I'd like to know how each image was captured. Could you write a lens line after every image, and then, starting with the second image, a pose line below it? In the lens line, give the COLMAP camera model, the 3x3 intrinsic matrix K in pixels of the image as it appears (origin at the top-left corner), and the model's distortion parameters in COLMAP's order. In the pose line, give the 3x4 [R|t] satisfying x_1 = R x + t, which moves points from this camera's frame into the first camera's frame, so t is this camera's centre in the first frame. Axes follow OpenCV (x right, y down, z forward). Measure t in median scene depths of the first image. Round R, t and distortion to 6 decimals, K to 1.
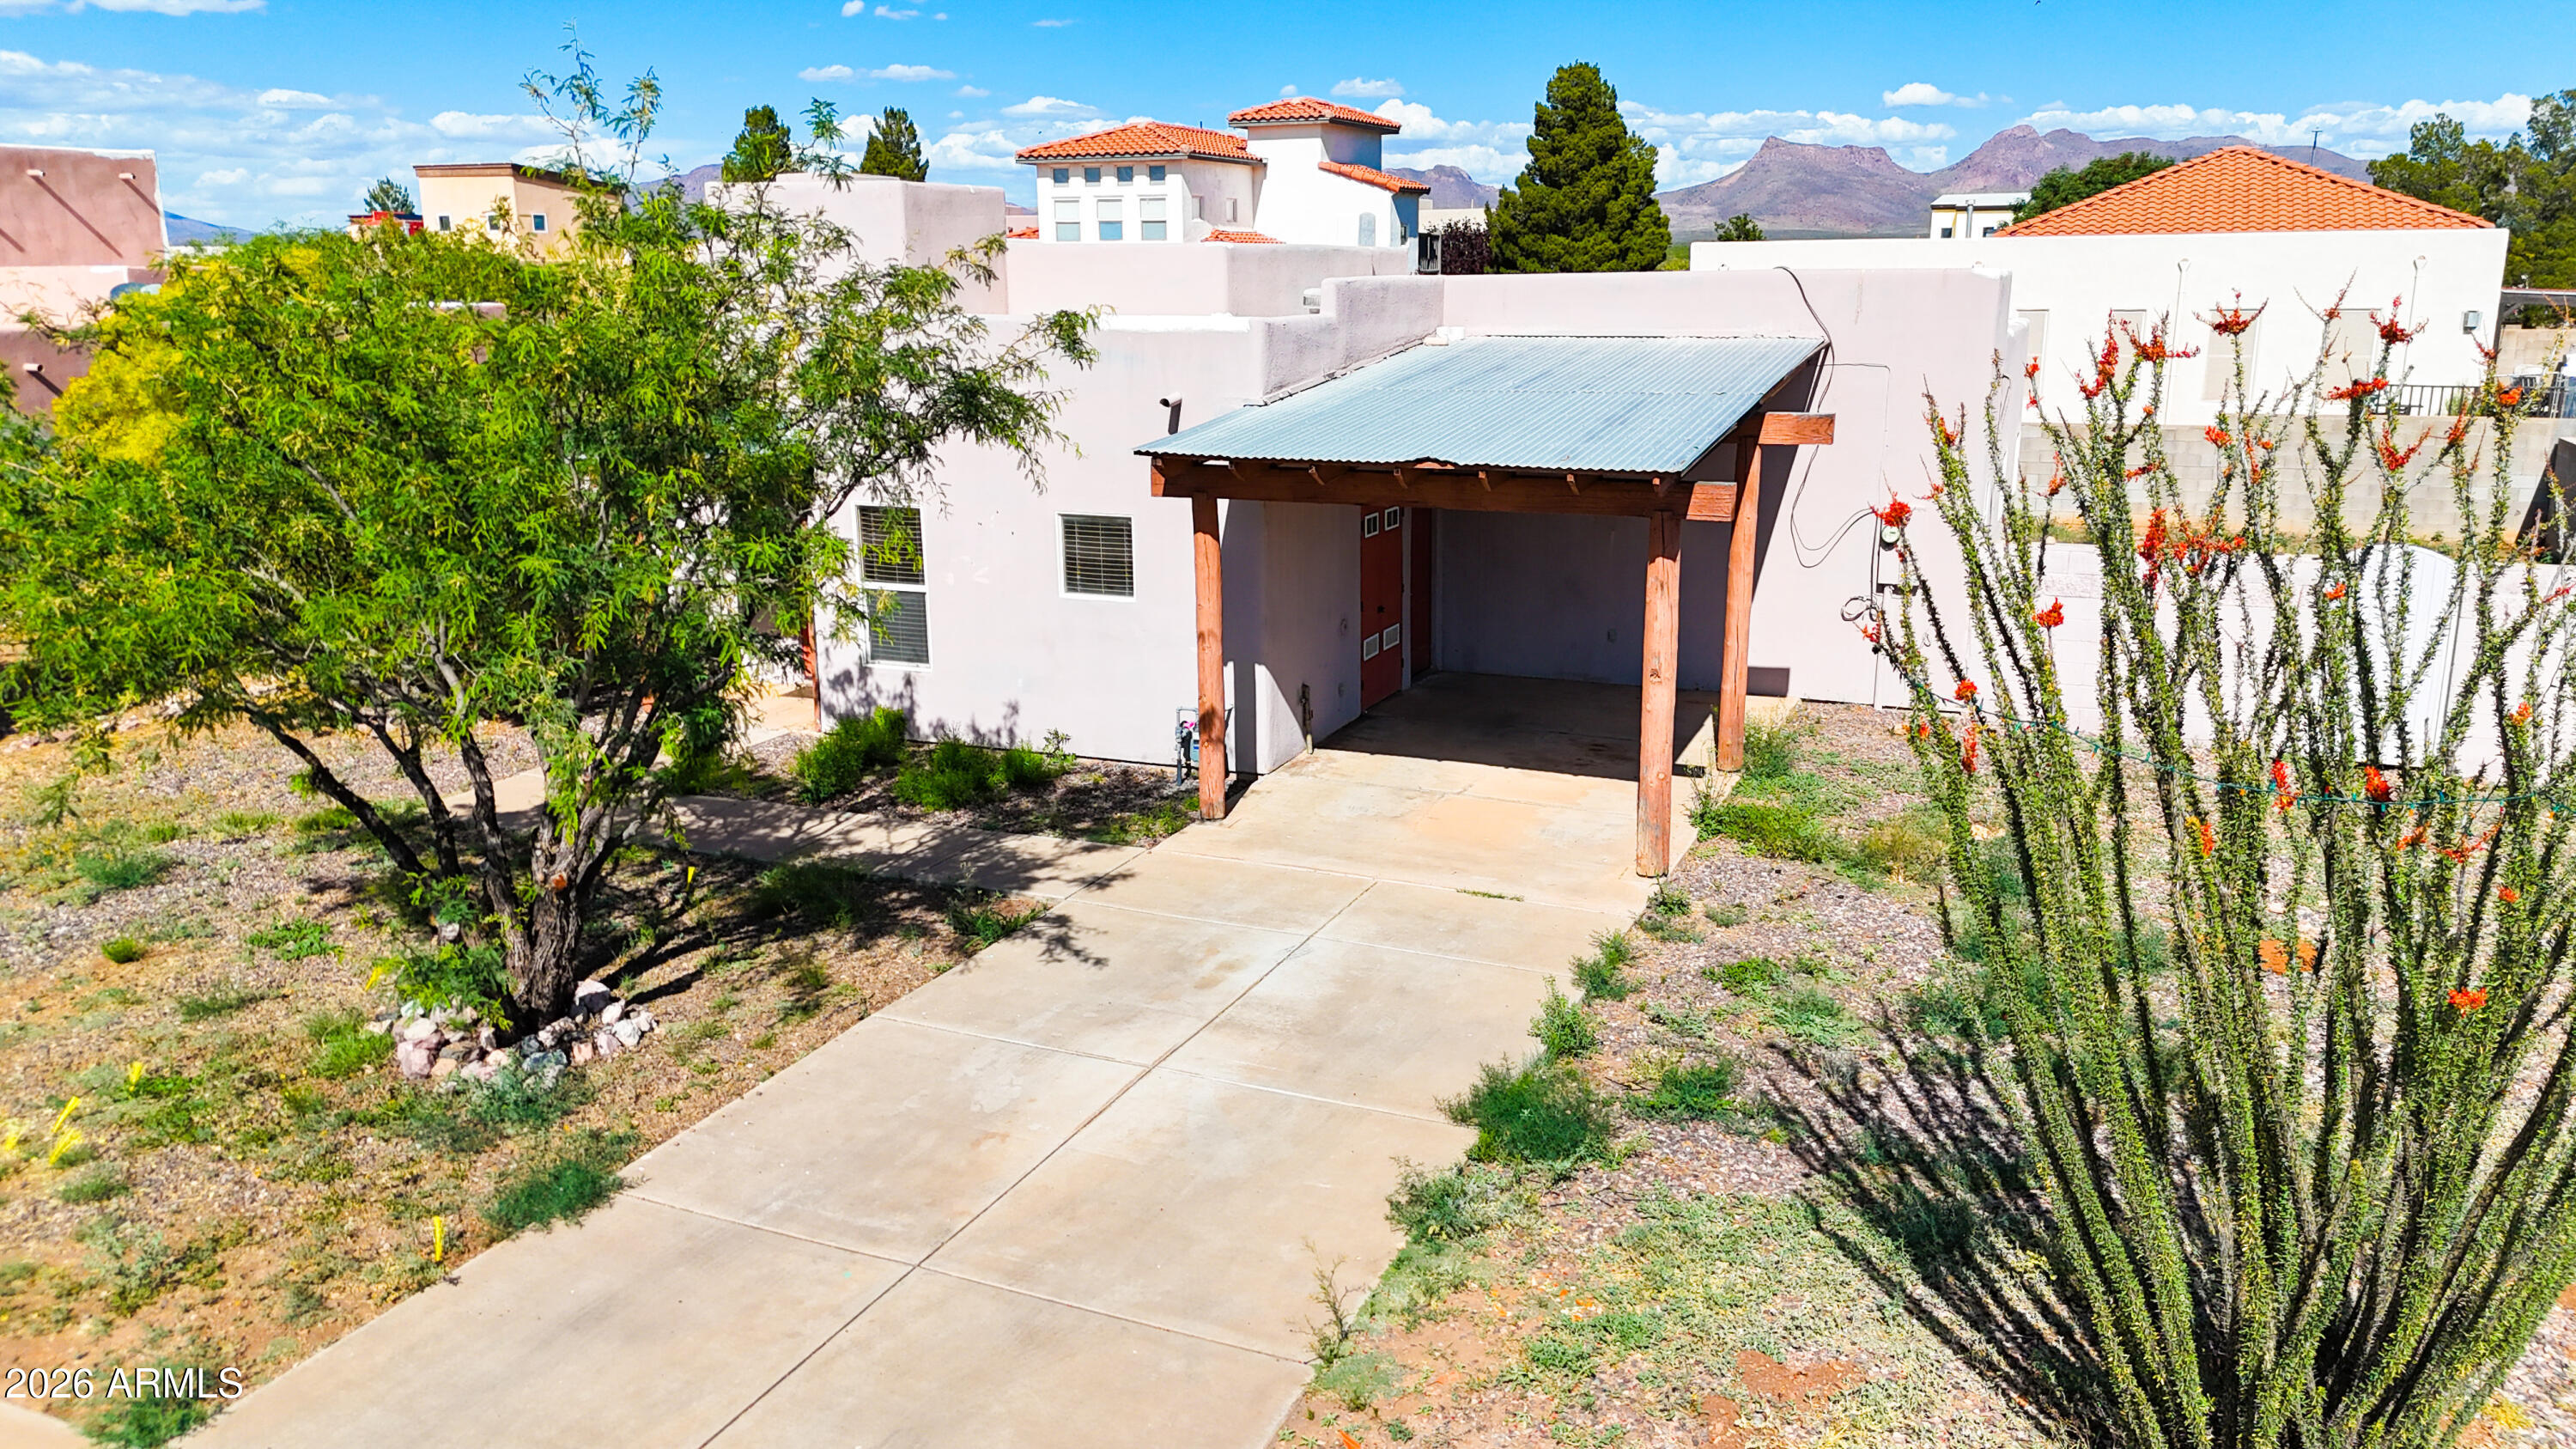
lens RADIAL K [[1884.6, 0, 1286.2], [0, 1884.6, 736.8], [0, 0, 1]] dist [0.073725, -0.082548]
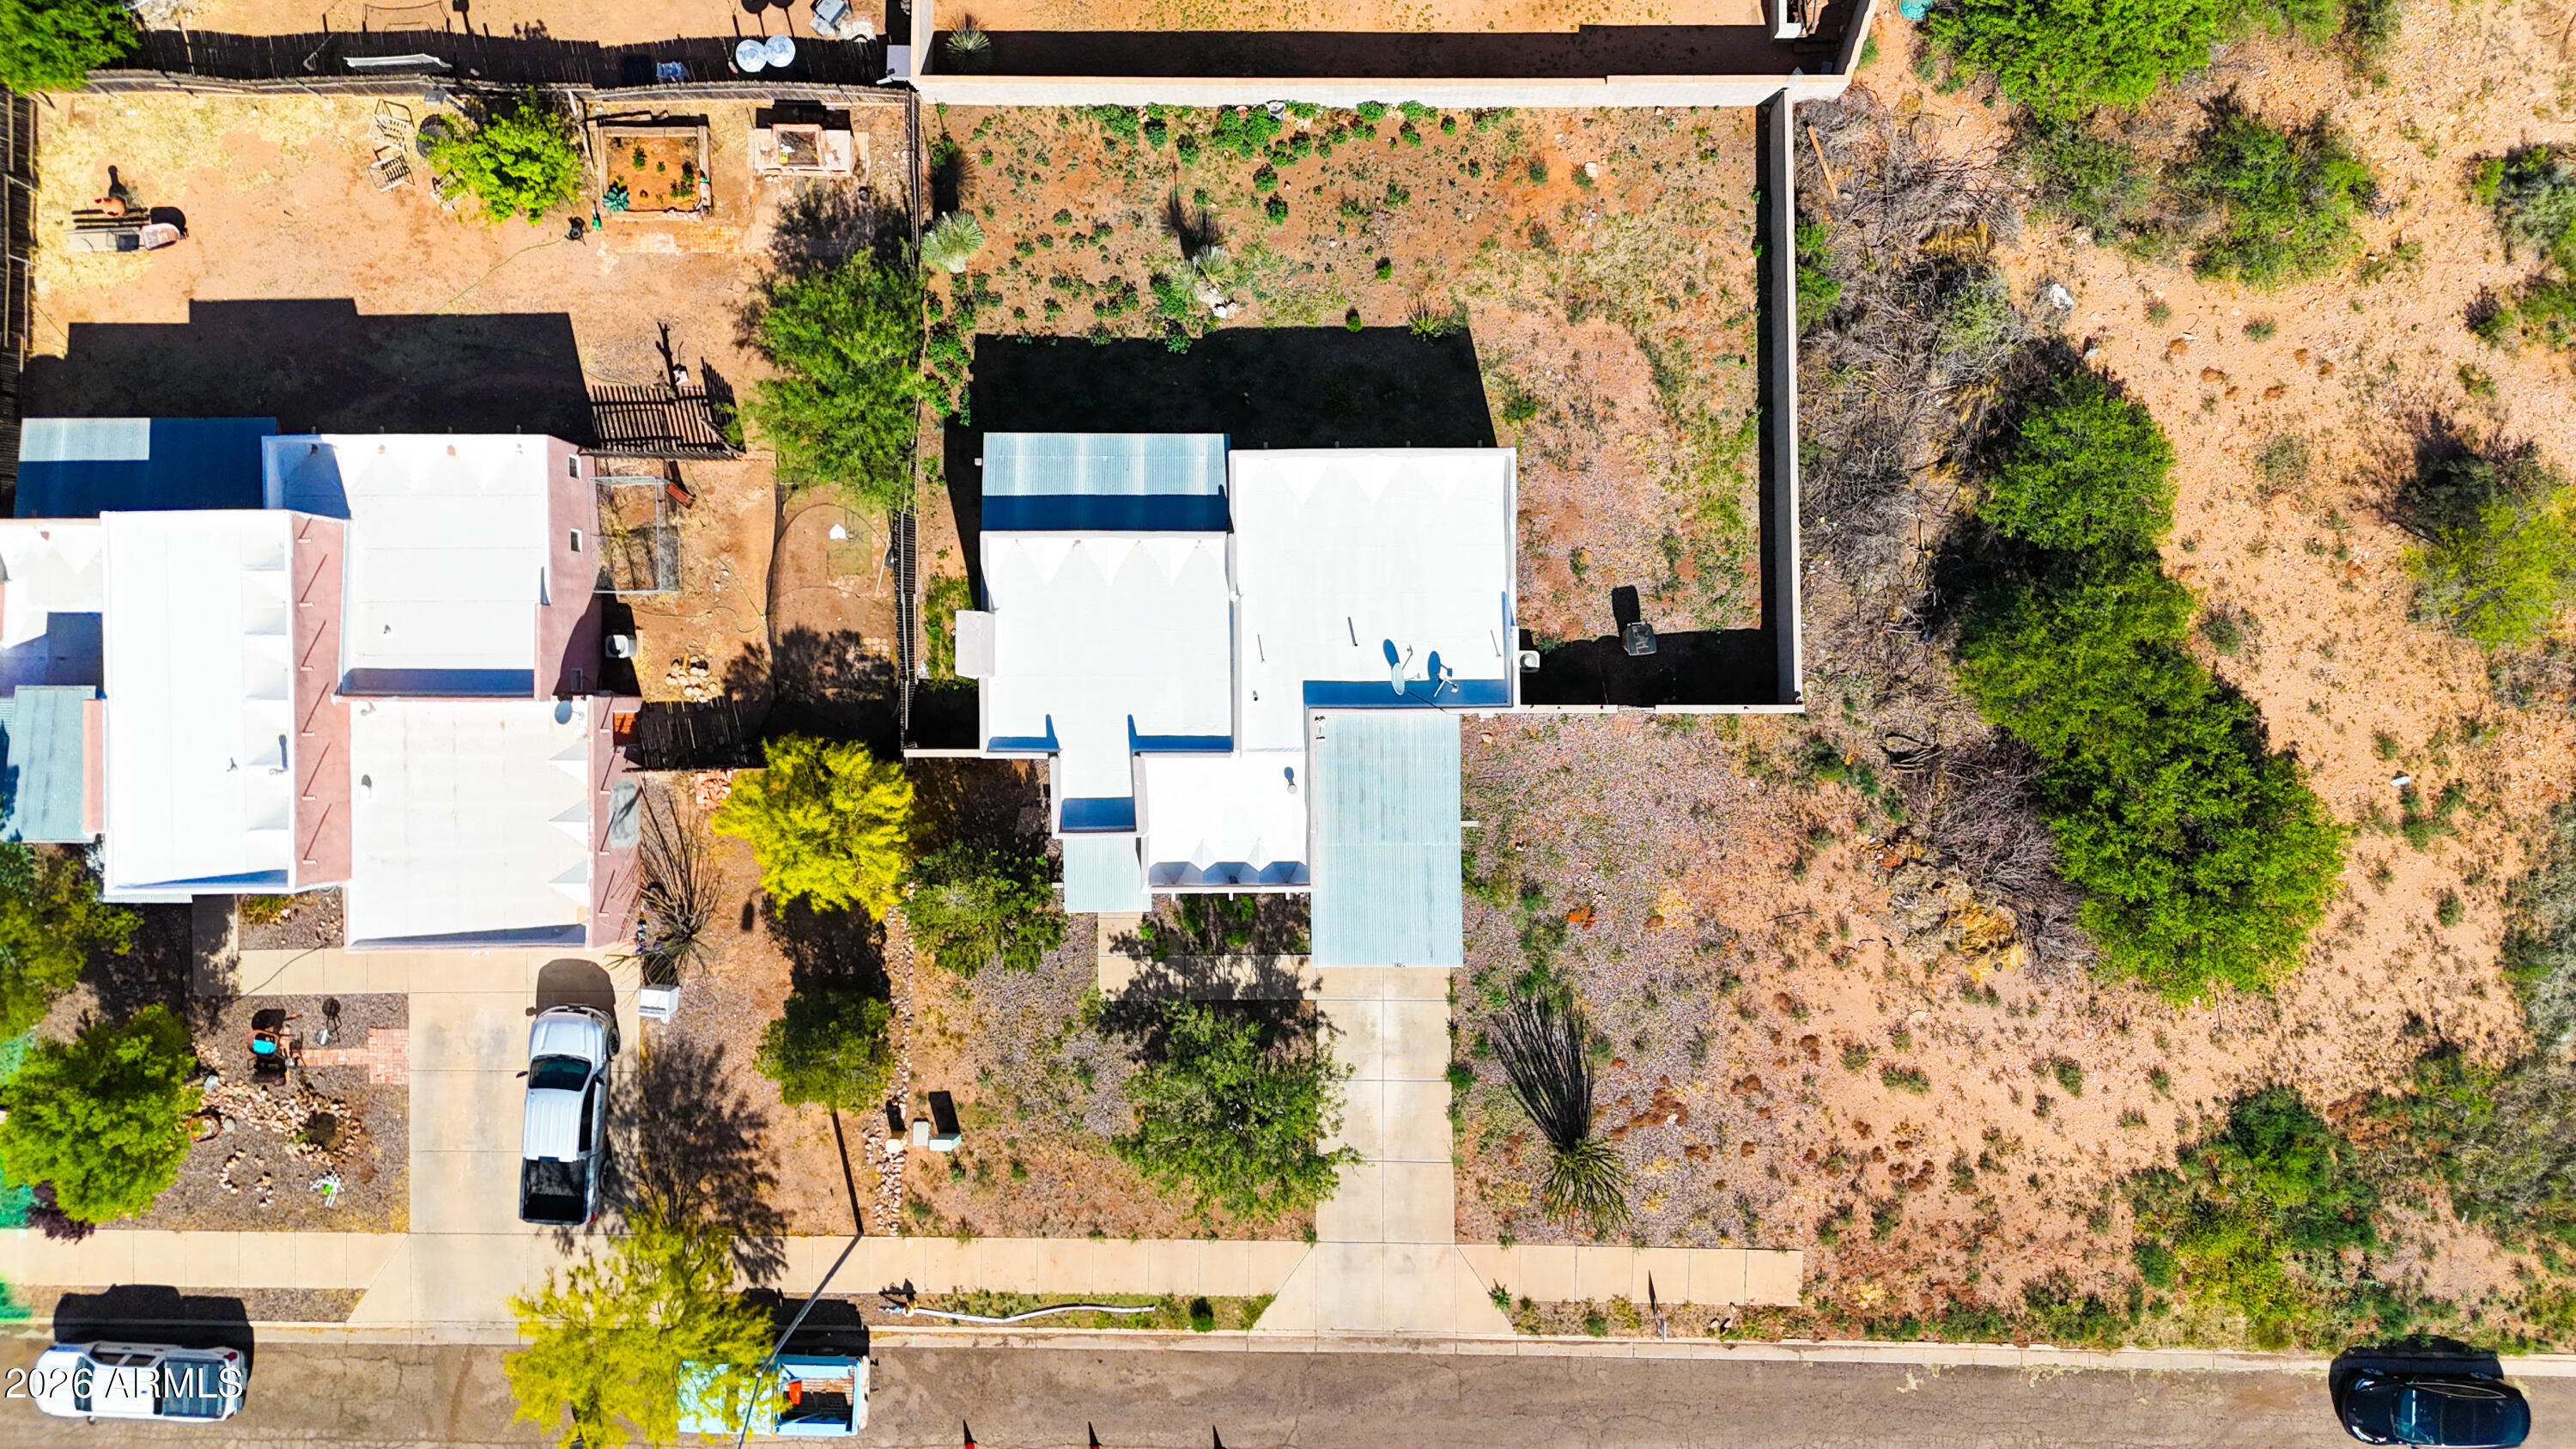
lens RADIAL K [[1886.1, 0, 1291.5], [0, 1886.1, 730.2], [0, 0, 1]] dist [0.096268, -0.129262]
pose [[0.916141, -0.400778, -0.007952, 0.083499], [0.104235, 0.219024, 0.970136, -3.417519], [-0.387068, -0.889610, 0.242432, 0.482554]]
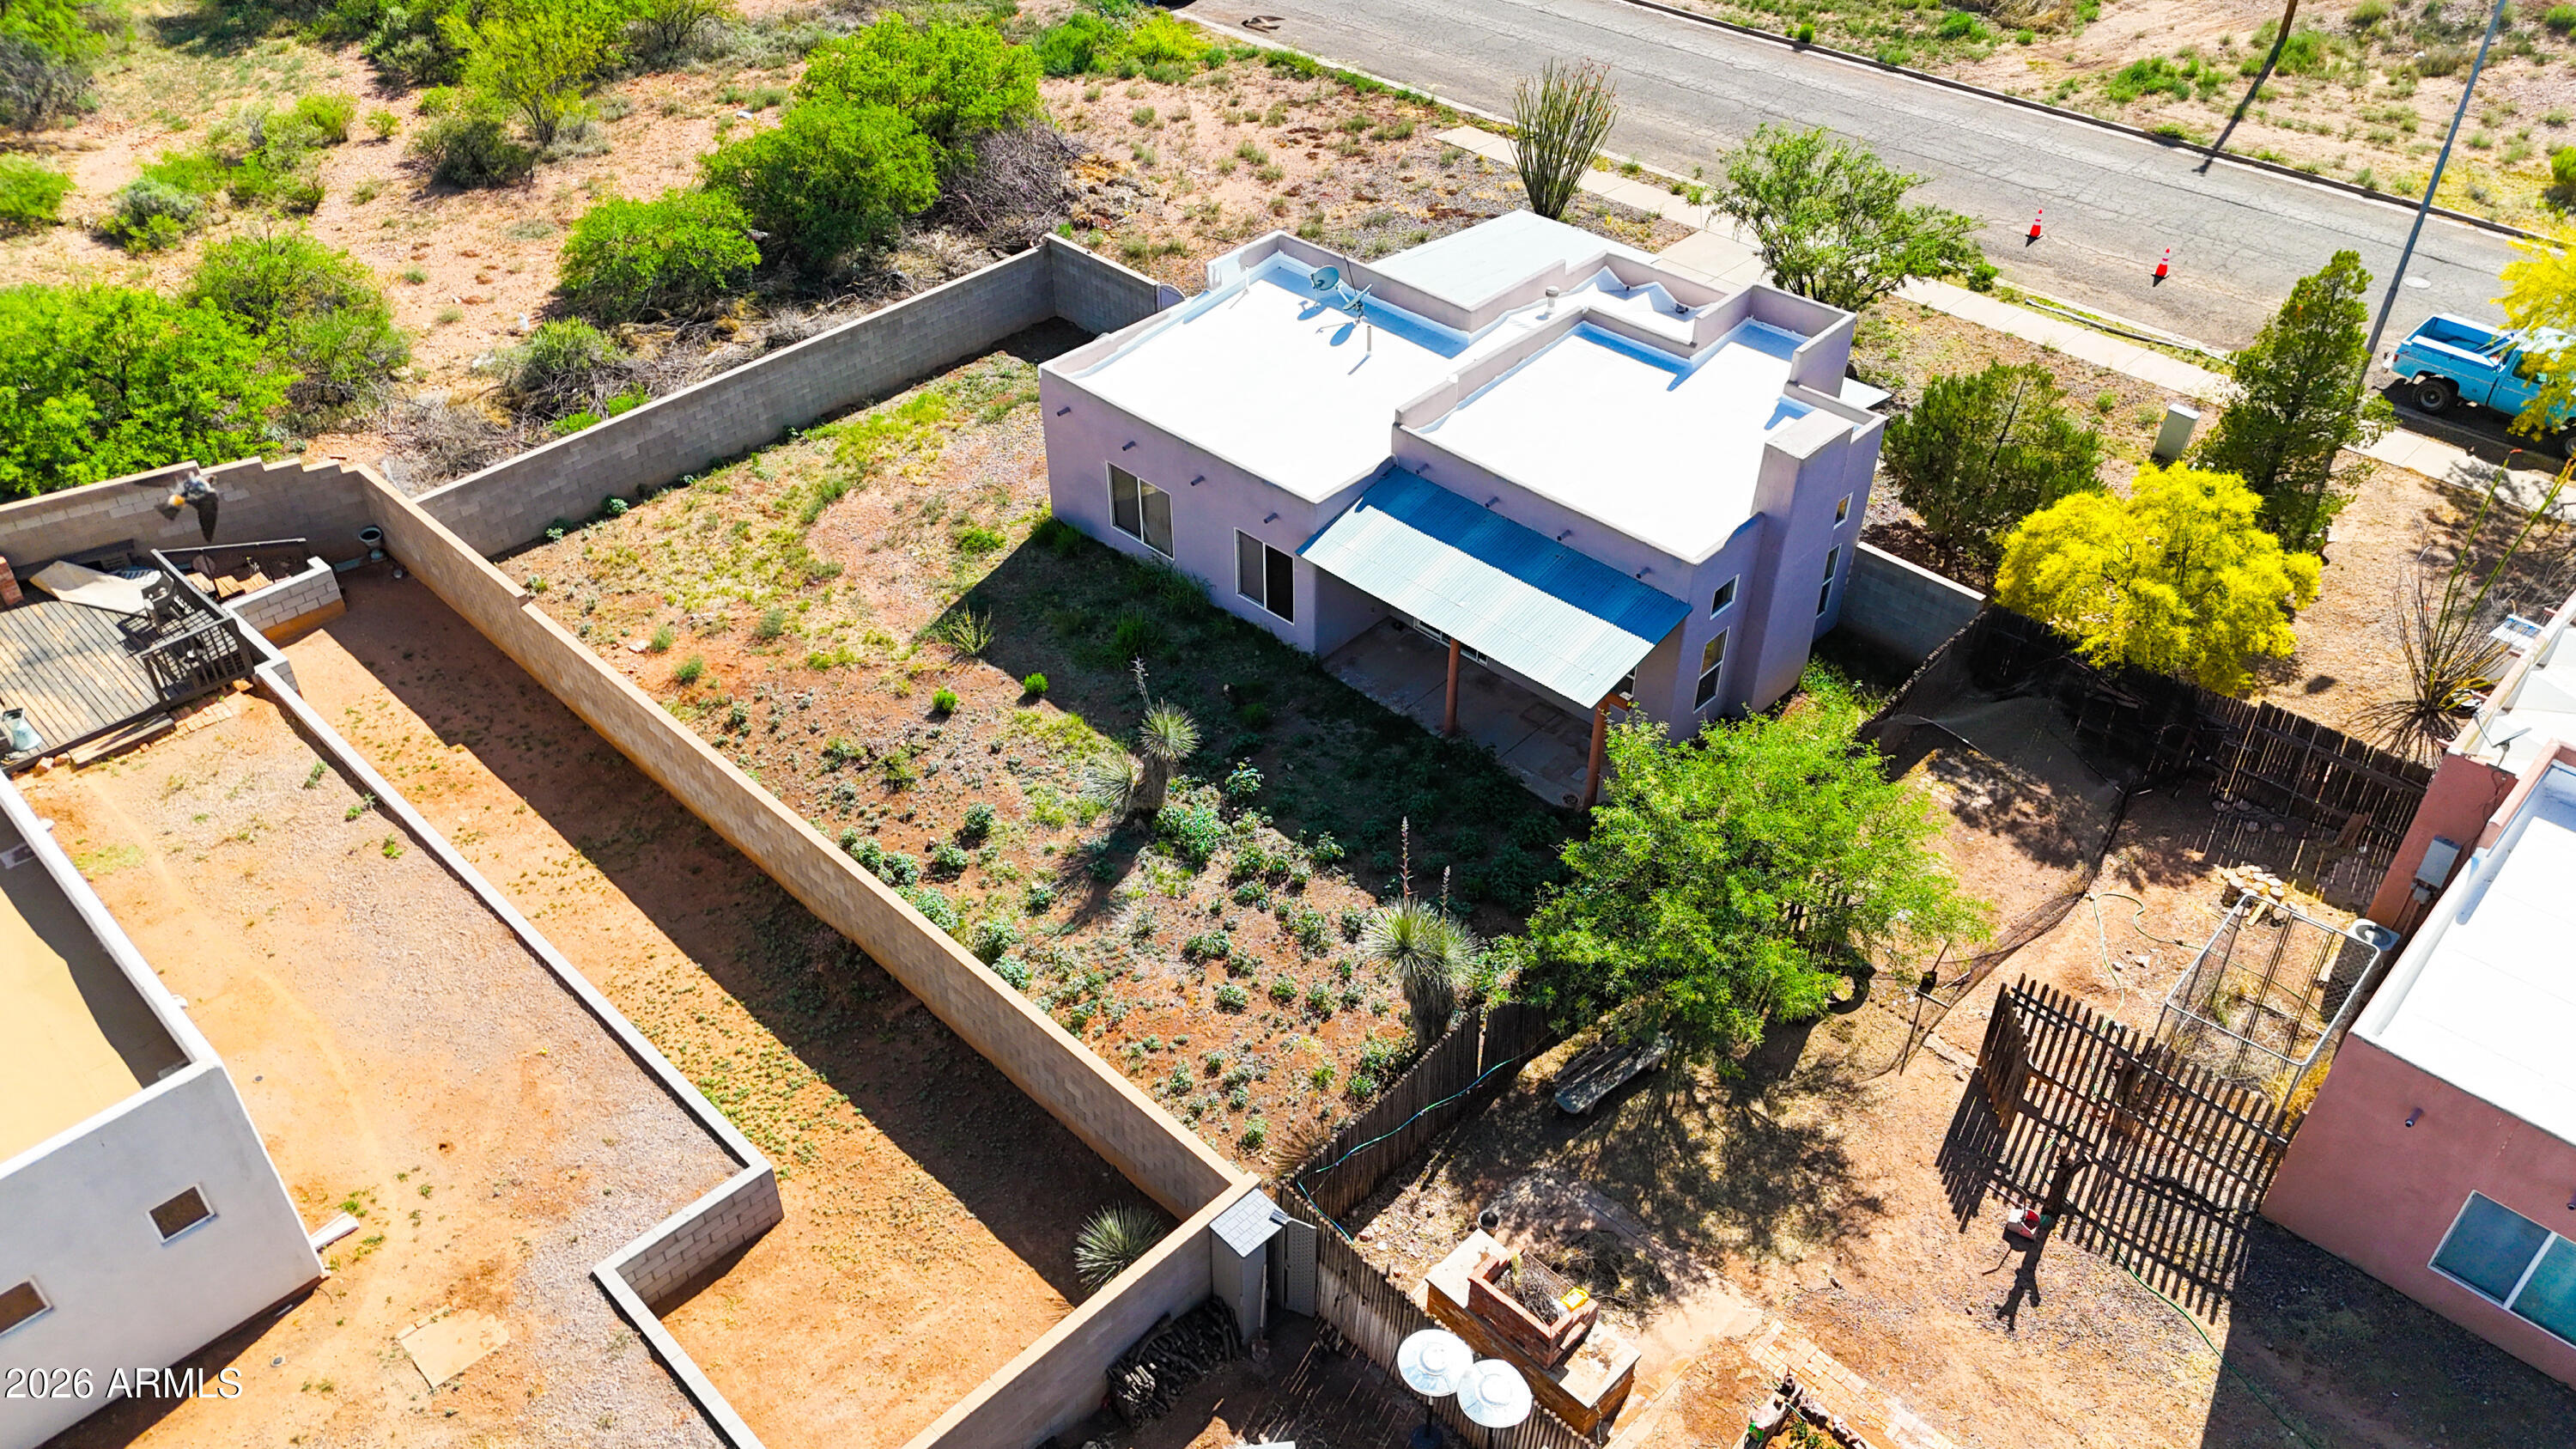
lens RADIAL K [[1892.5, 0, 1291.2], [0, 1892.5, 721.4], [0, 0, 1]] dist [0.070699, -0.070055]
pose [[-0.938208, -0.208667, 0.276088, -0.479785], [0.088468, 0.626655, 0.774259, -1.928604], [-0.334574, 0.750841, -0.569472, 3.191146]]
